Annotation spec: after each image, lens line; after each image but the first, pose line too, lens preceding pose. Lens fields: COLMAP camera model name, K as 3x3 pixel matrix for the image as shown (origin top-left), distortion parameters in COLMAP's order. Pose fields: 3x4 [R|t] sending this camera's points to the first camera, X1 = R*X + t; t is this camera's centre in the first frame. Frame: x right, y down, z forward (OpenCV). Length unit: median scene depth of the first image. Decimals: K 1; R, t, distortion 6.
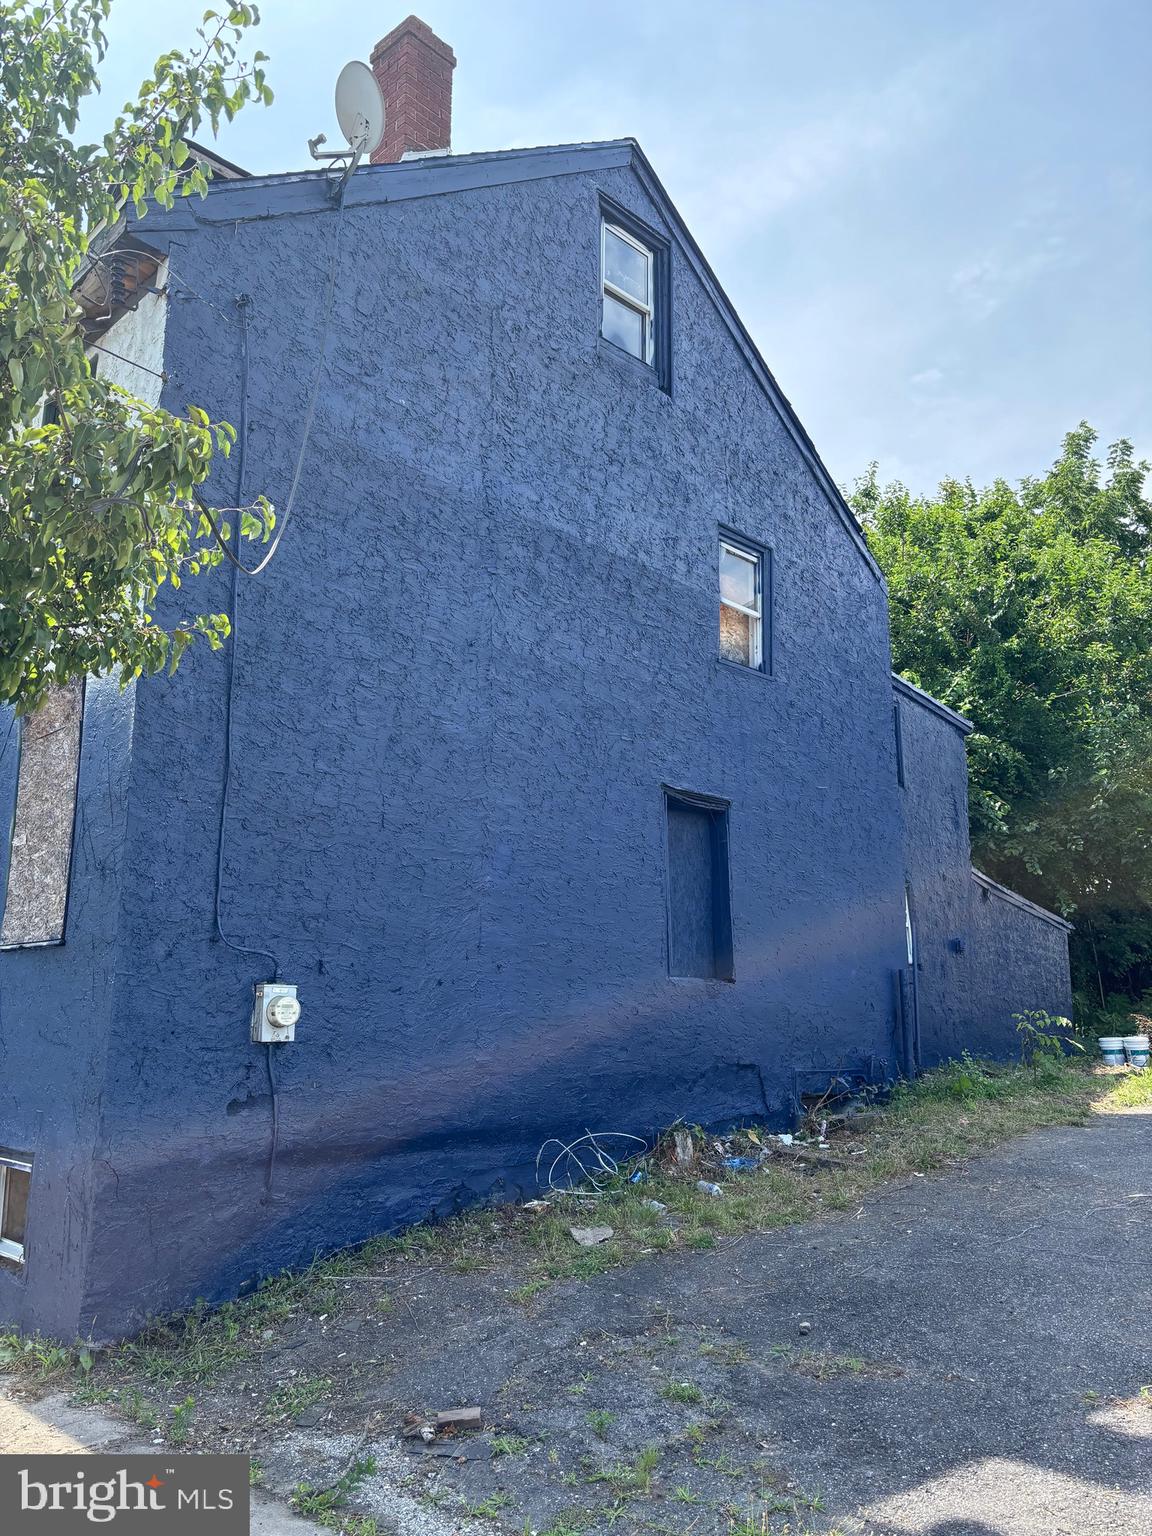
lens RADIAL K [[1185.5, 0, 579.4], [0, 1185.5, 758.0], [0, 0, 1]] dist [0.079412, -0.090554]
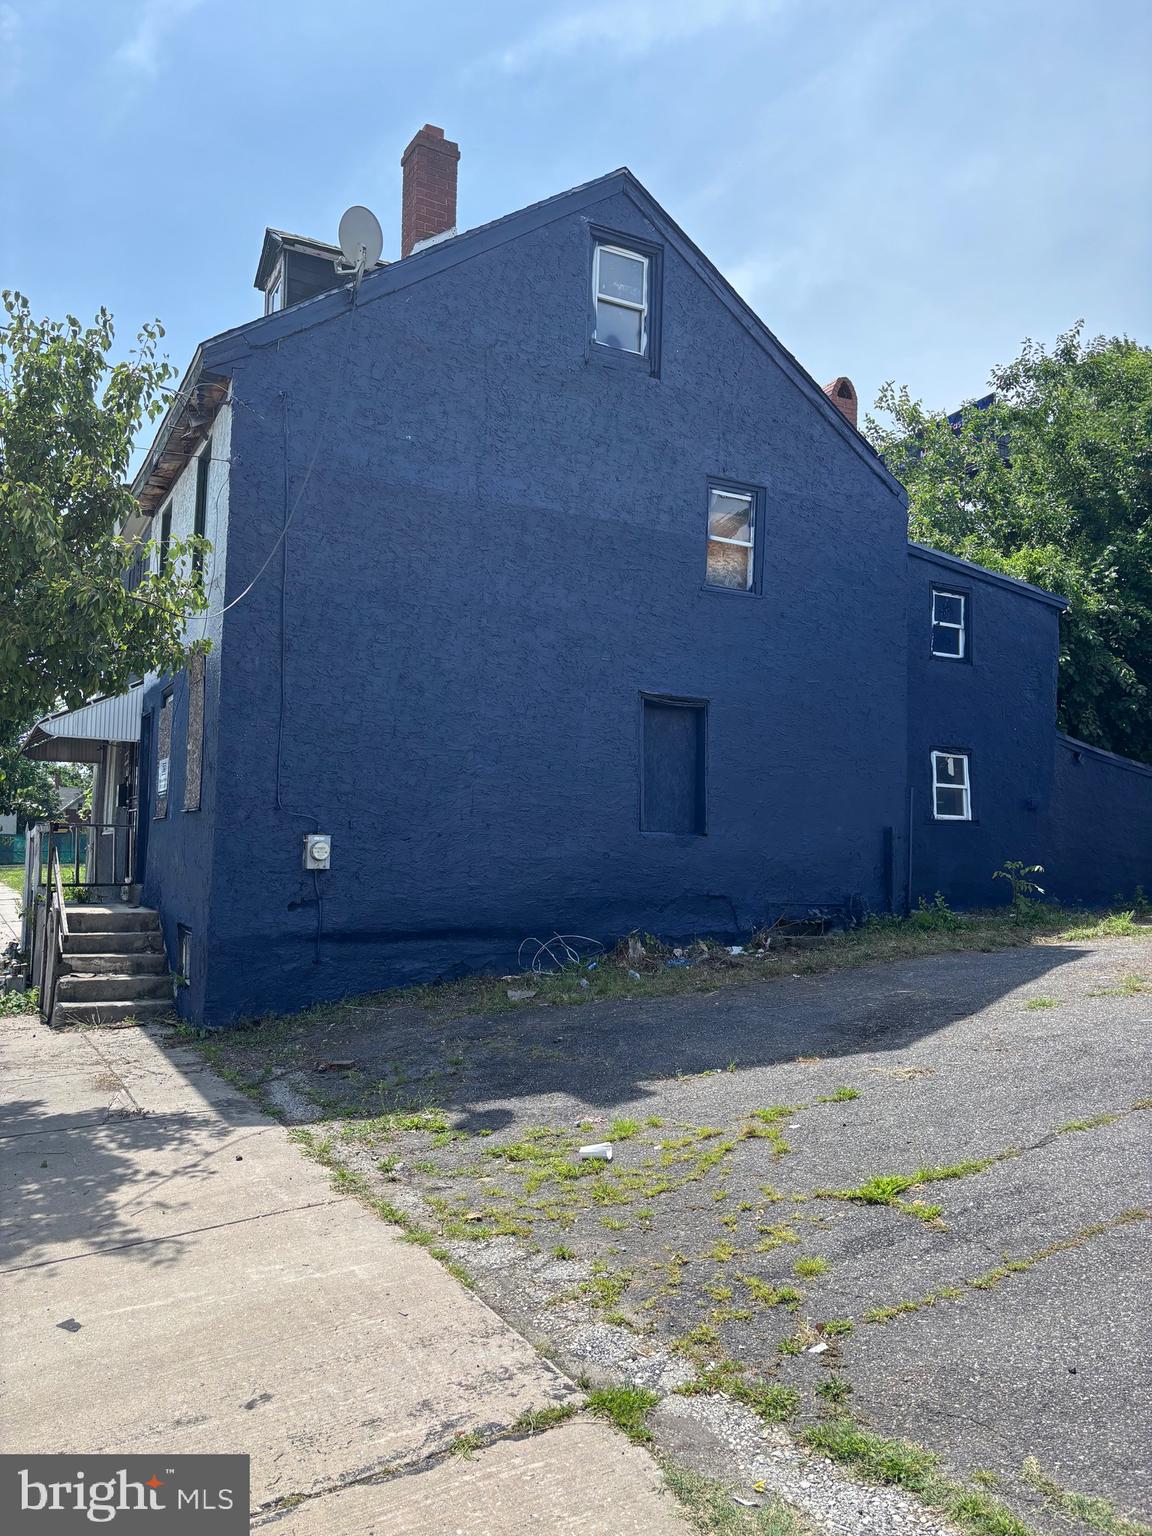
lens RADIAL K [[1185.5, 0, 579.4], [0, 1185.5, 758.0], [0, 0, 1]] dist [0.079412, -0.090554]
pose [[0.949690, -0.005910, -0.313136, 0.447162], [0.046961, 0.991206, 0.123717, -0.075217], [0.309651, -0.132198, 0.941616, -0.309153]]
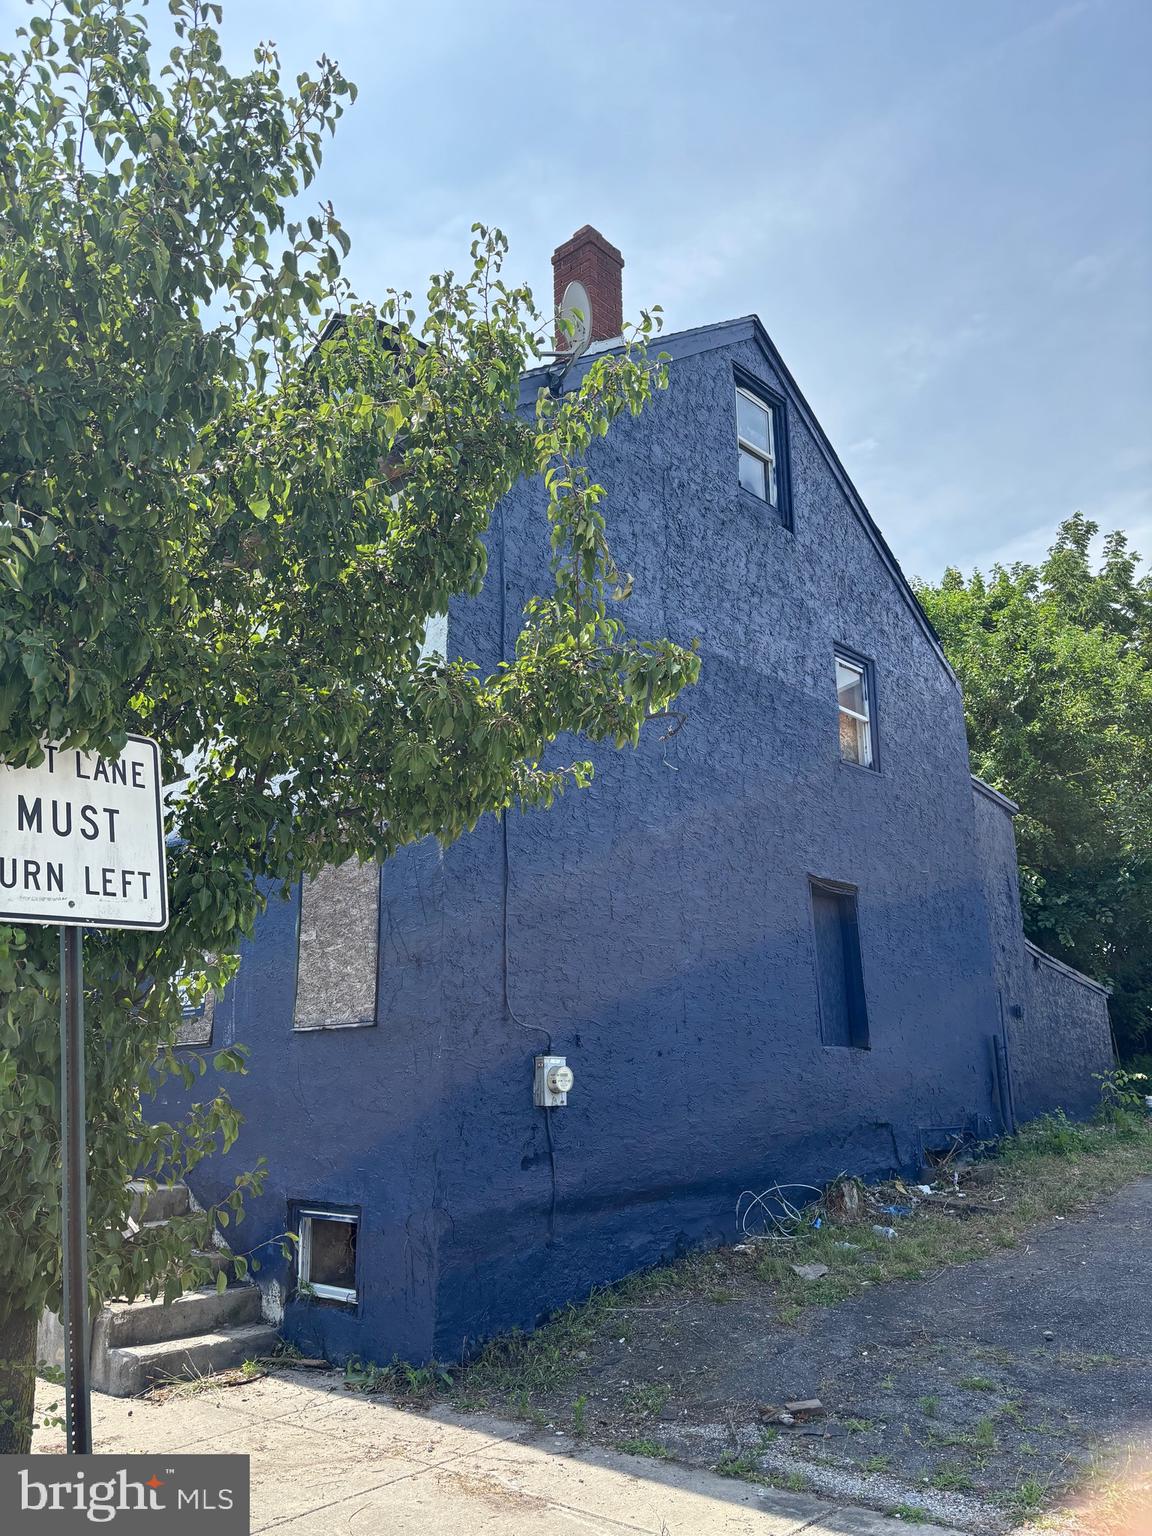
lens RADIAL K [[1185.5, 0, 579.4], [0, 1185.5, 758.0], [0, 0, 1]] dist [0.079412, -0.090554]
pose [[0.999399, -0.009528, 0.033338, -0.194651], [0.011337, 0.998450, -0.054497, -0.030537], [-0.032767, 0.054842, 0.997957, -0.144688]]
